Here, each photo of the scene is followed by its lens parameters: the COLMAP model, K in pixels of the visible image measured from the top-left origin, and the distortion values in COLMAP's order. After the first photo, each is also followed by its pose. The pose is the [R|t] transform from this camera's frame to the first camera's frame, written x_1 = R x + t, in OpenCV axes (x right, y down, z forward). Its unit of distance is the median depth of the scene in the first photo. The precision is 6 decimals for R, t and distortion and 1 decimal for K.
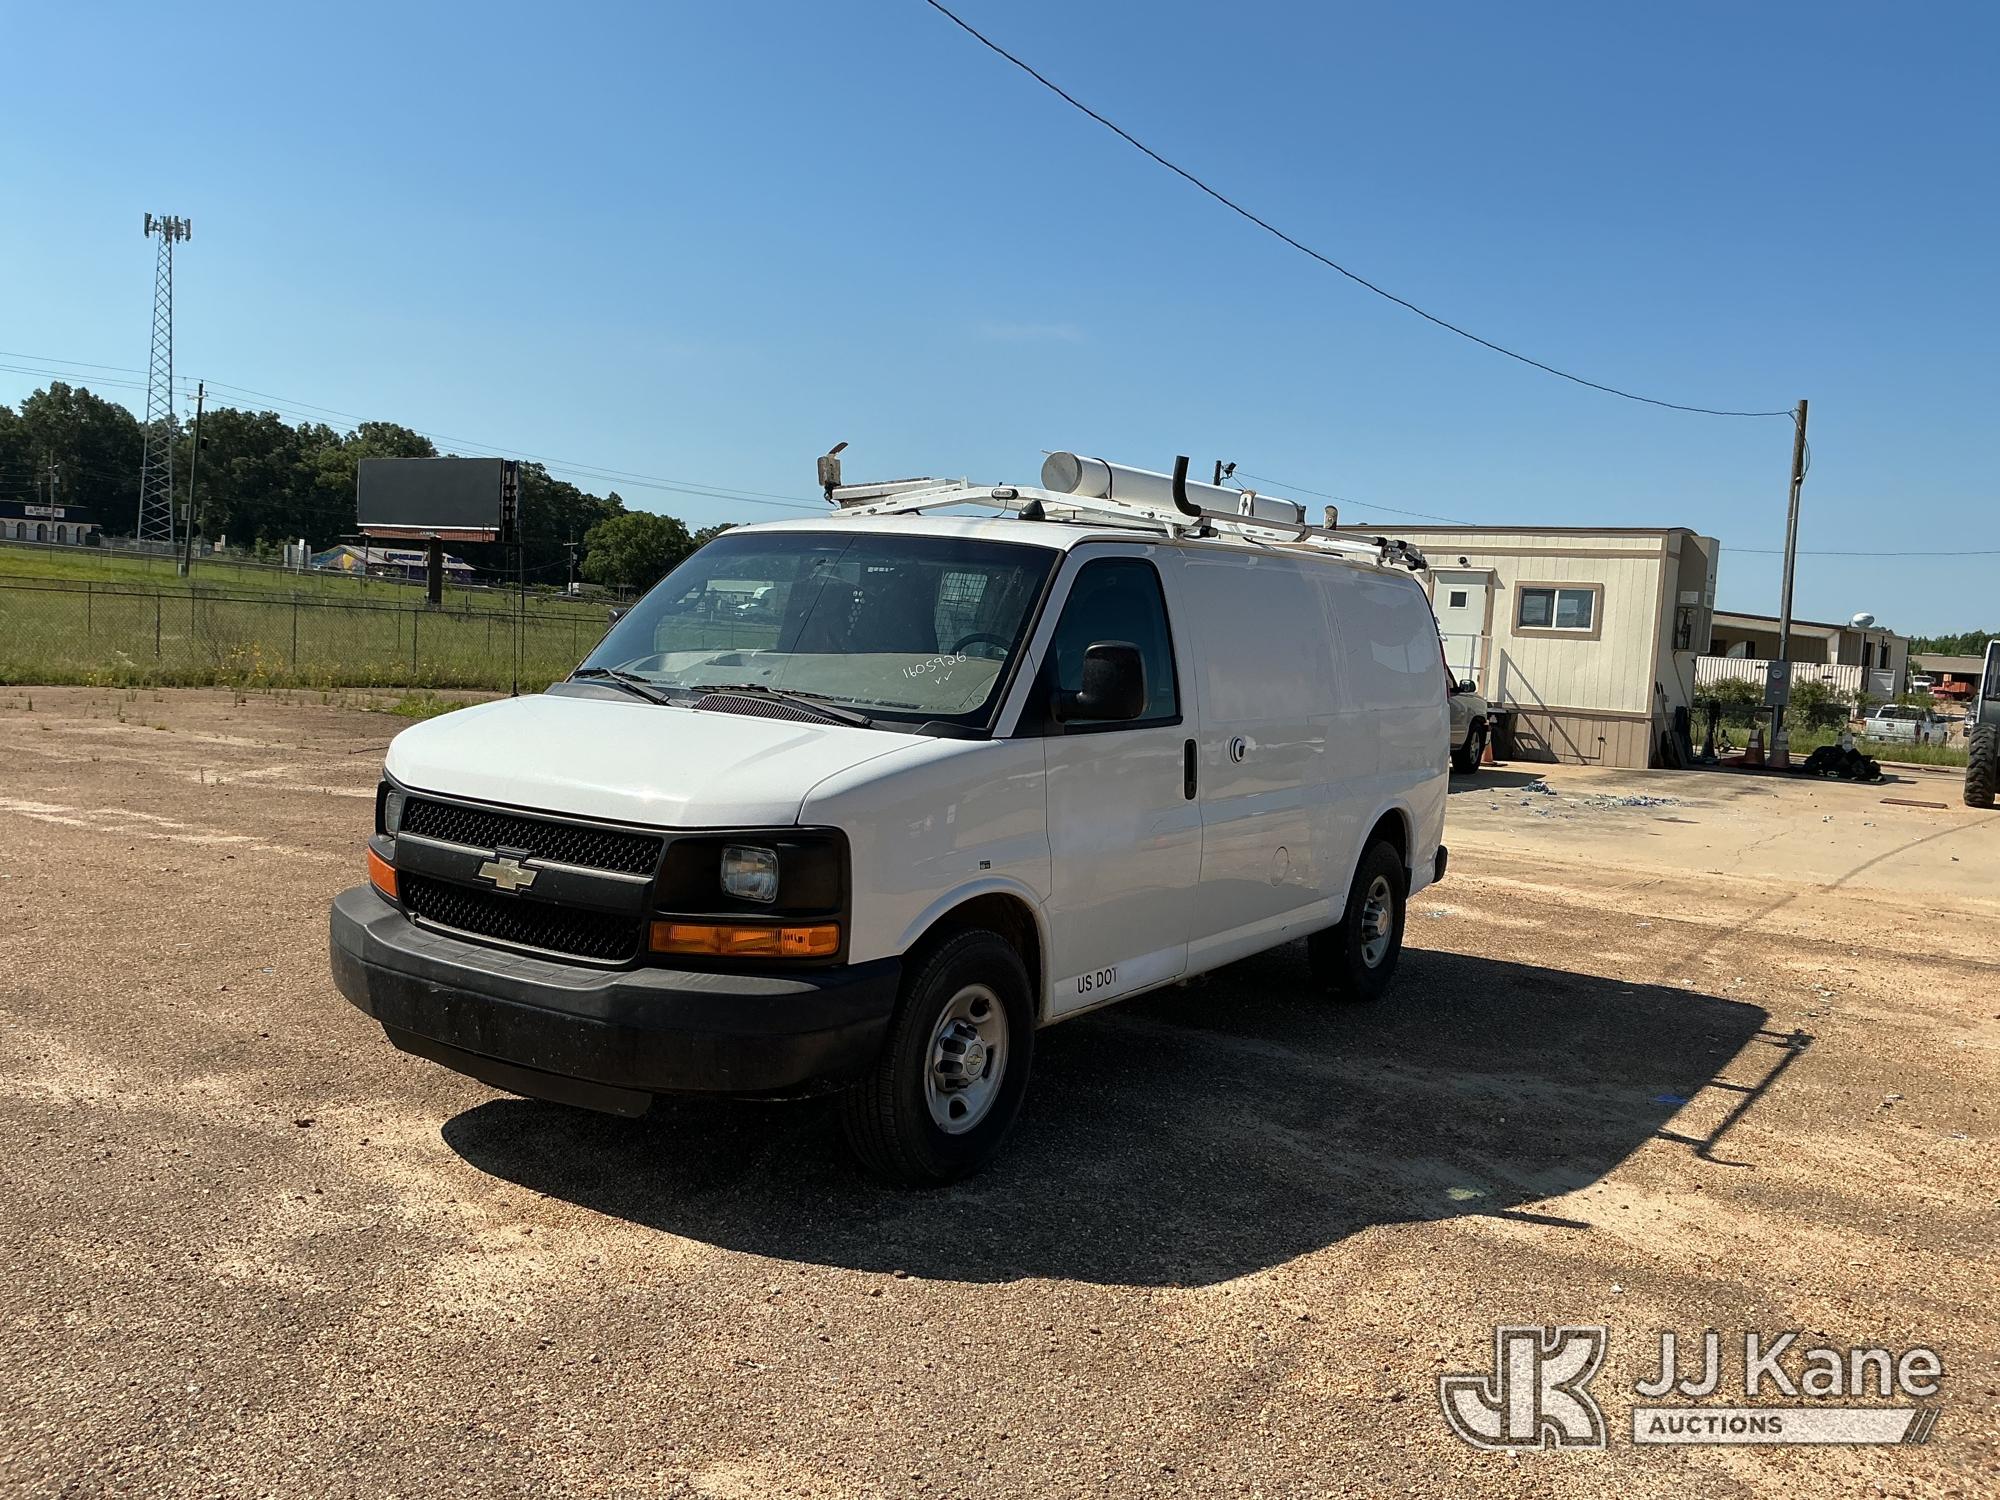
lens RADIAL K [[1667.8, 0, 1004.4], [0, 1667.8, 743.6], [0, 0, 1]] dist [0.018546, 0.007423]
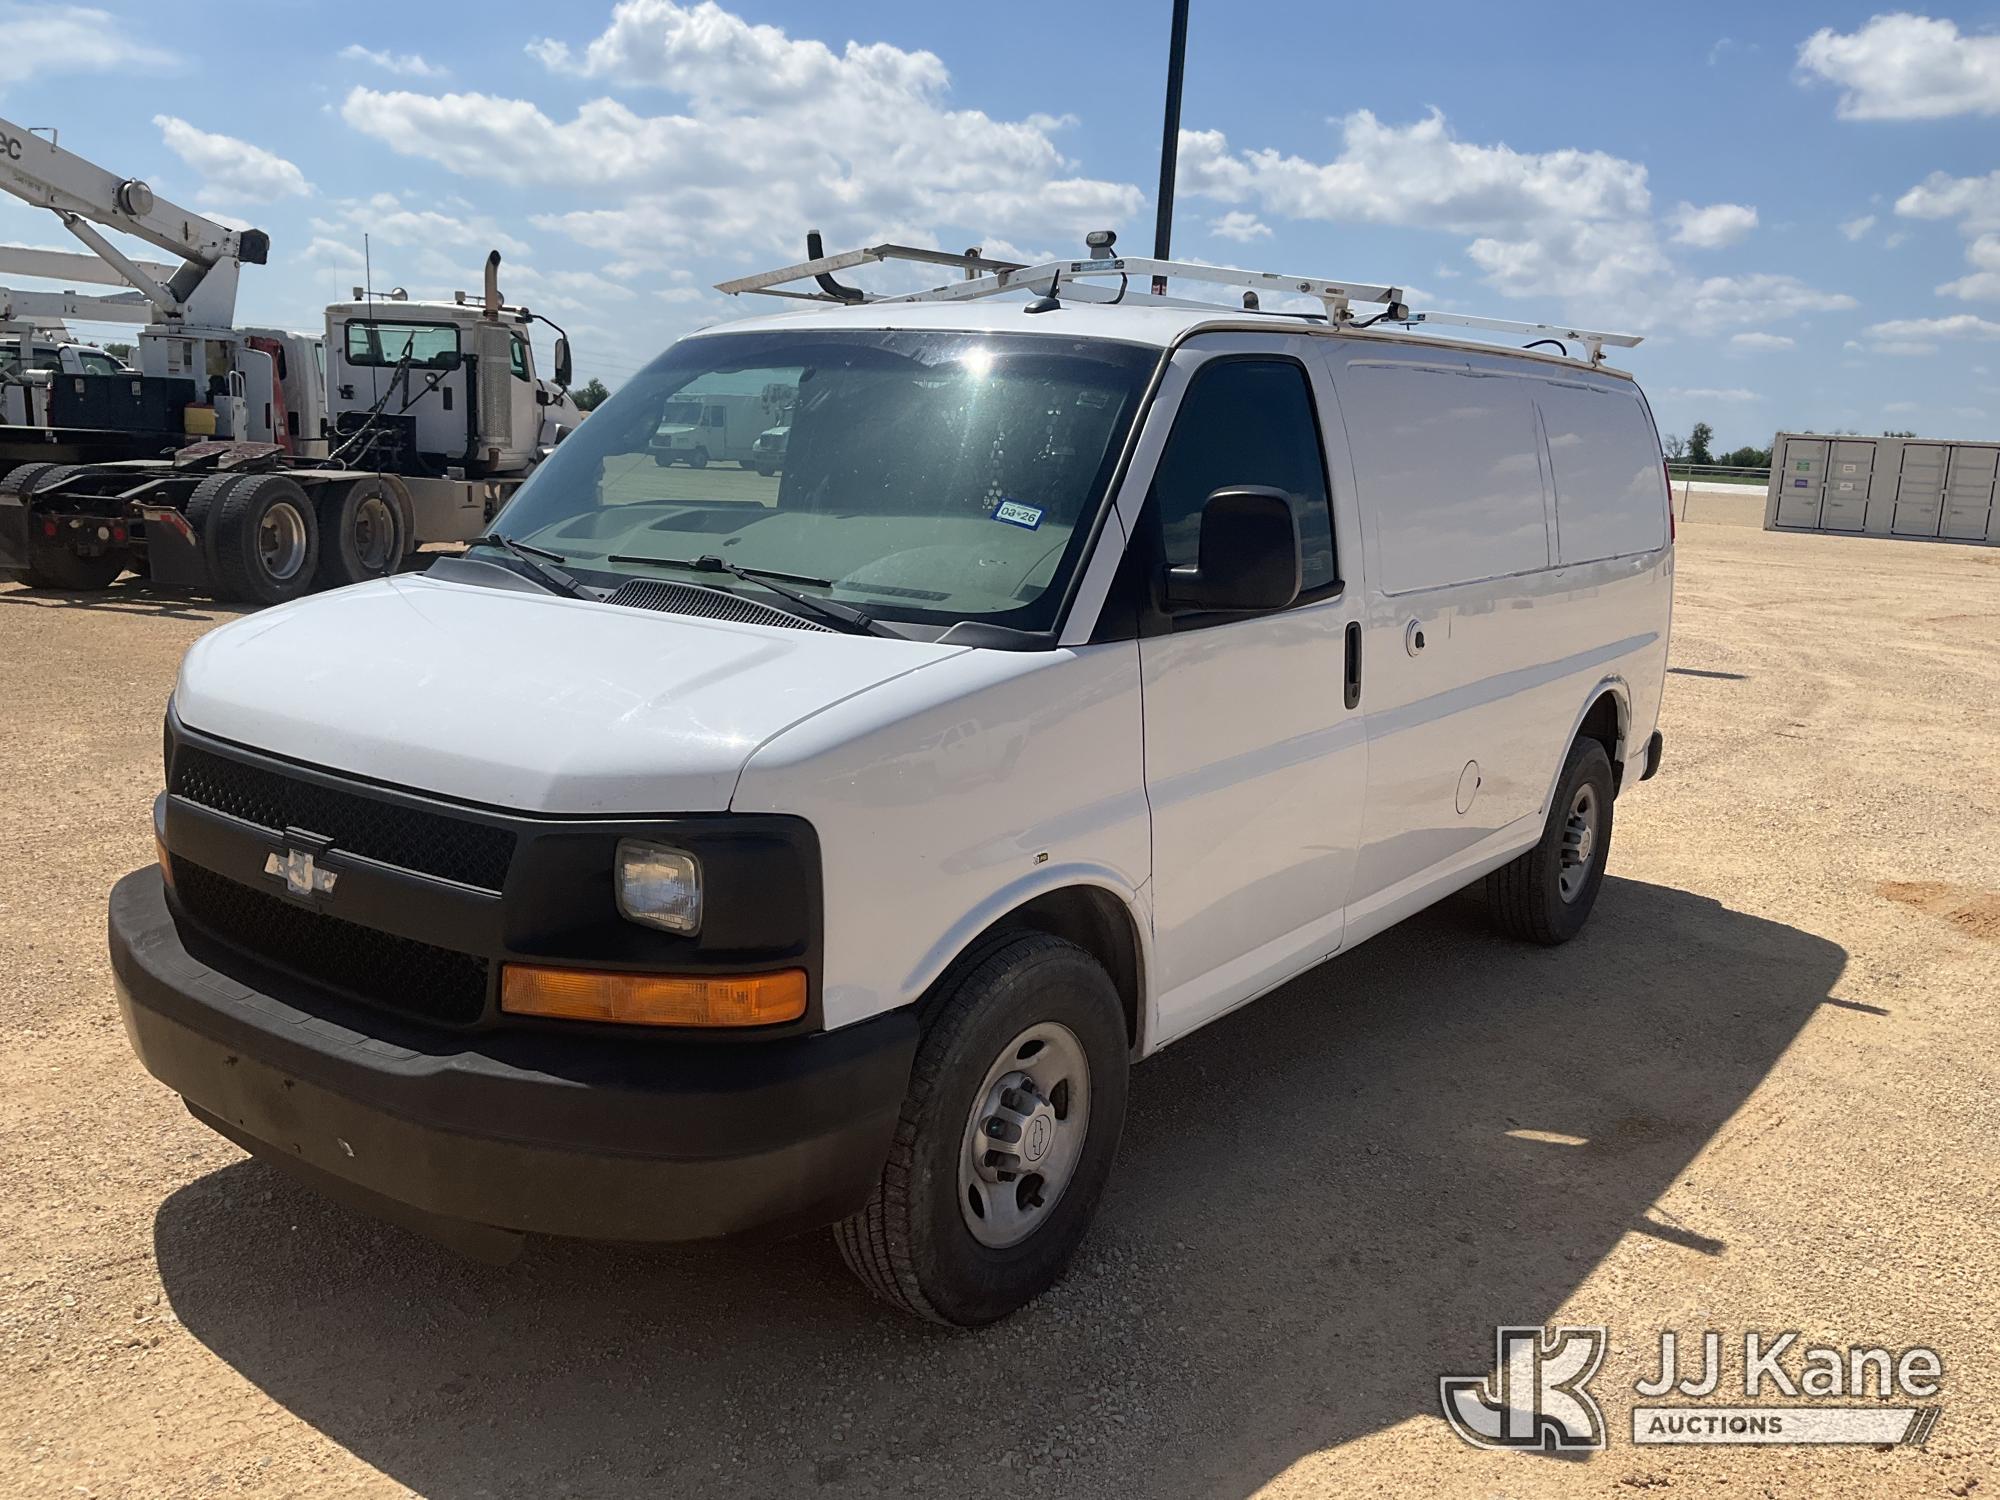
lens RADIAL K [[1667.8, 0, 1010.2], [0, 1667.8, 734.4], [0, 0, 1]] dist [0.018546, 0.007423]
pose [[0.998068, -0.006547, -0.061787, 0.013149], [0.012800, 0.994769, 0.101346, -0.034211], [0.060800, -0.101941, 0.992931, 0.354123]]
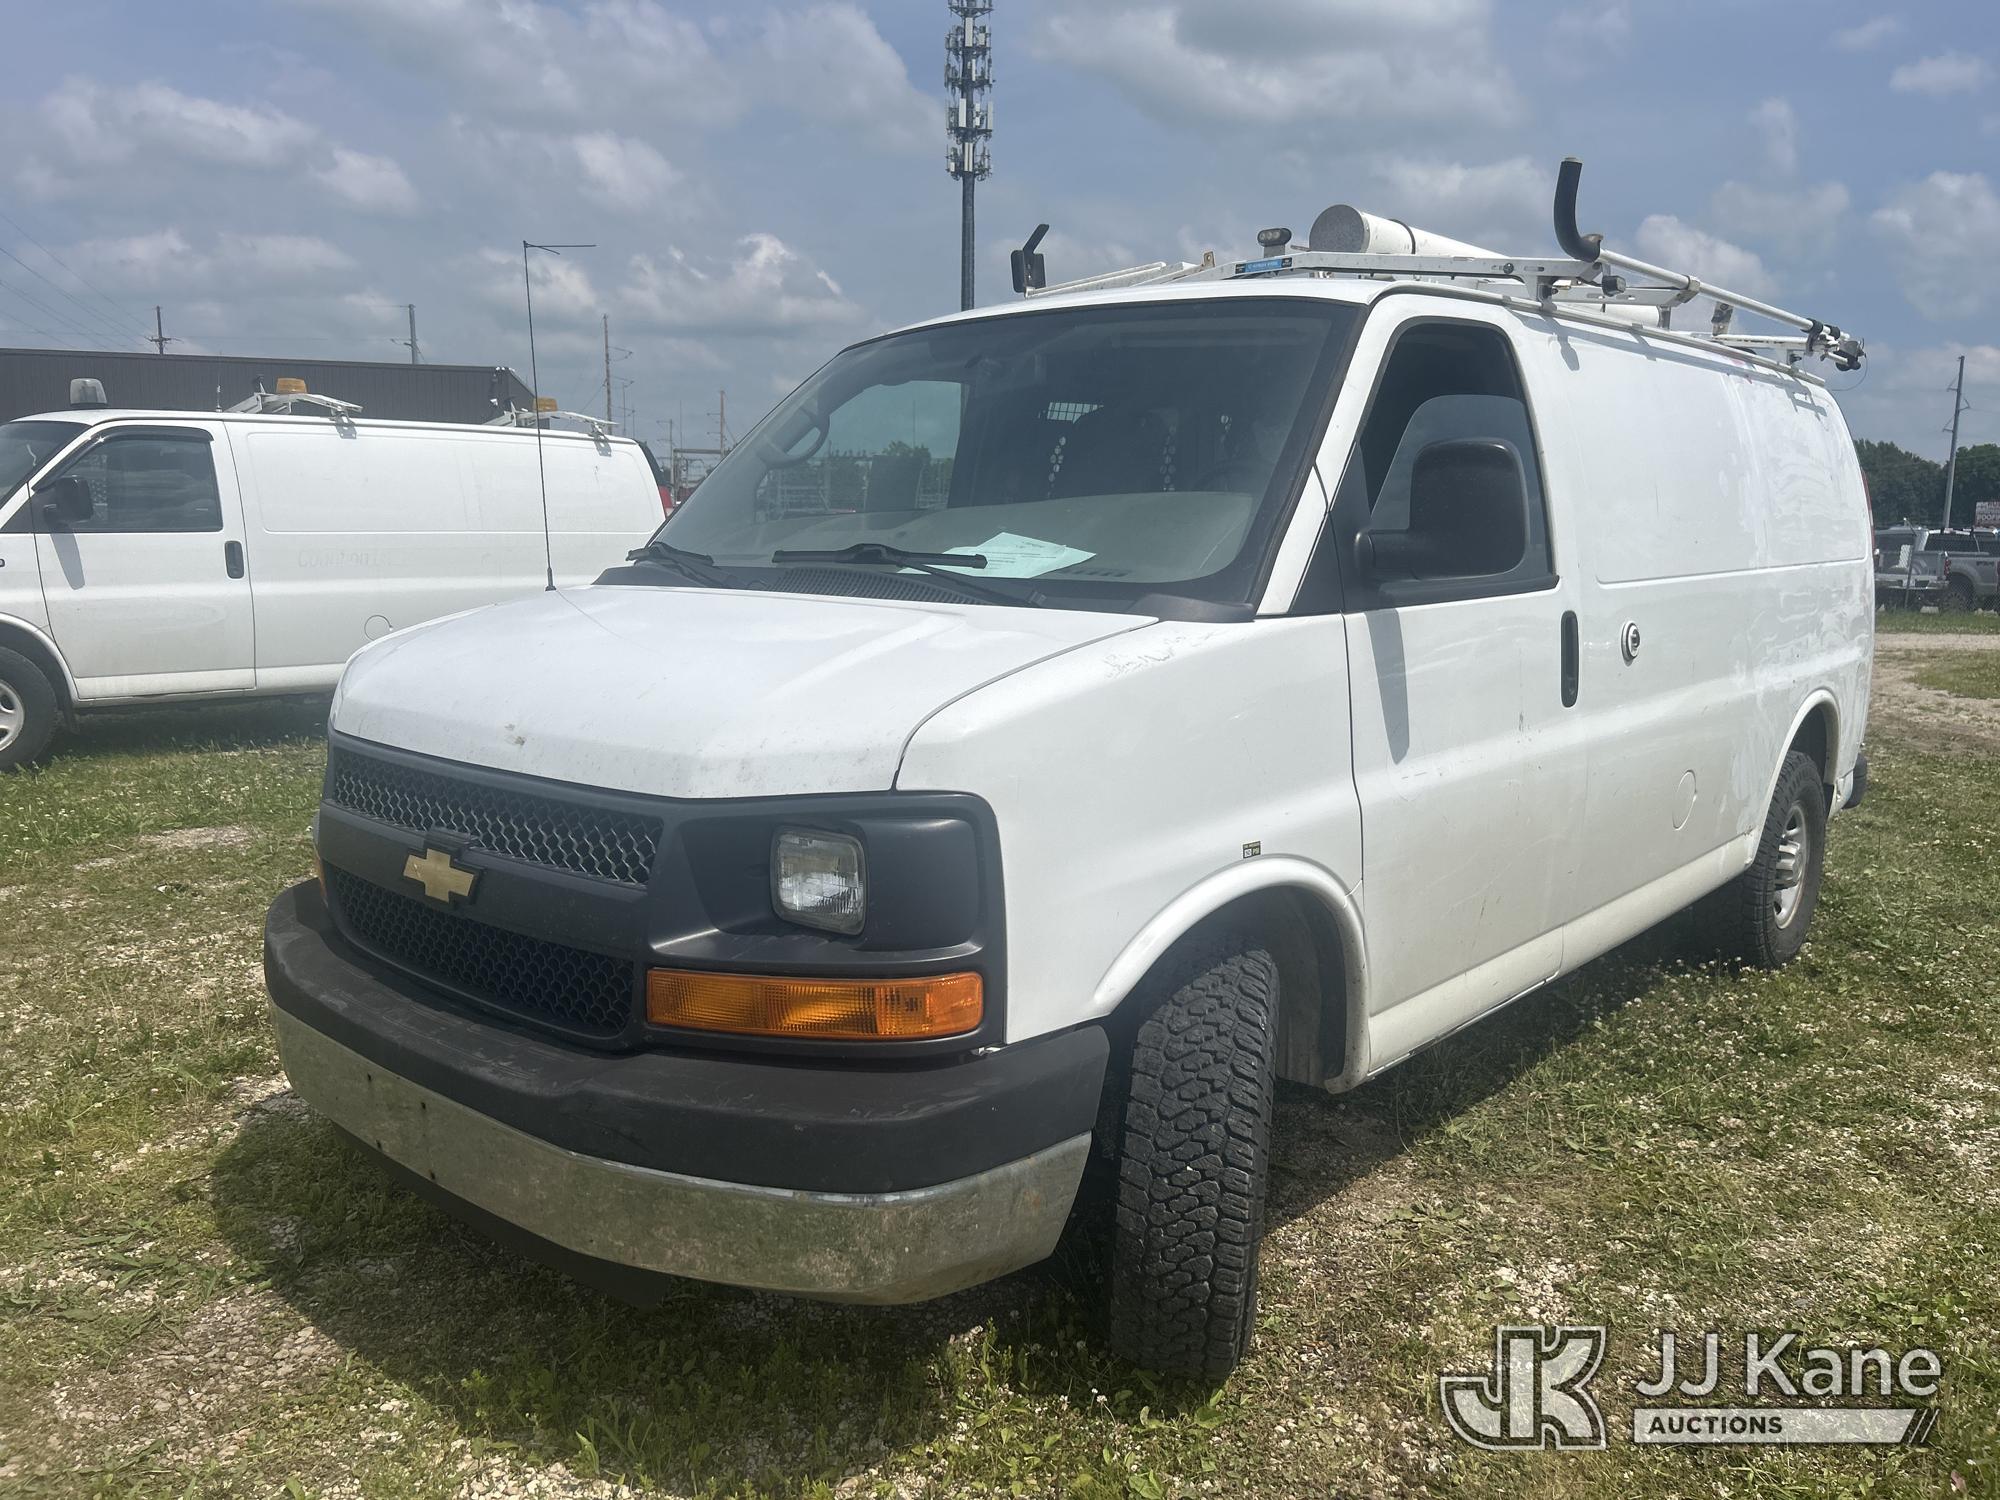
lens RADIAL K [[1568.6, 0, 1012.1], [0, 1568.6, 765.7], [0, 0, 1]] dist [0.009999, -0.051940]
pose [[0.987971, -0.024025, -0.152763, -0.009931], [0.035500, 0.996712, 0.072838, 0.005338], [0.150511, -0.077385, 0.985575, 0.446997]]
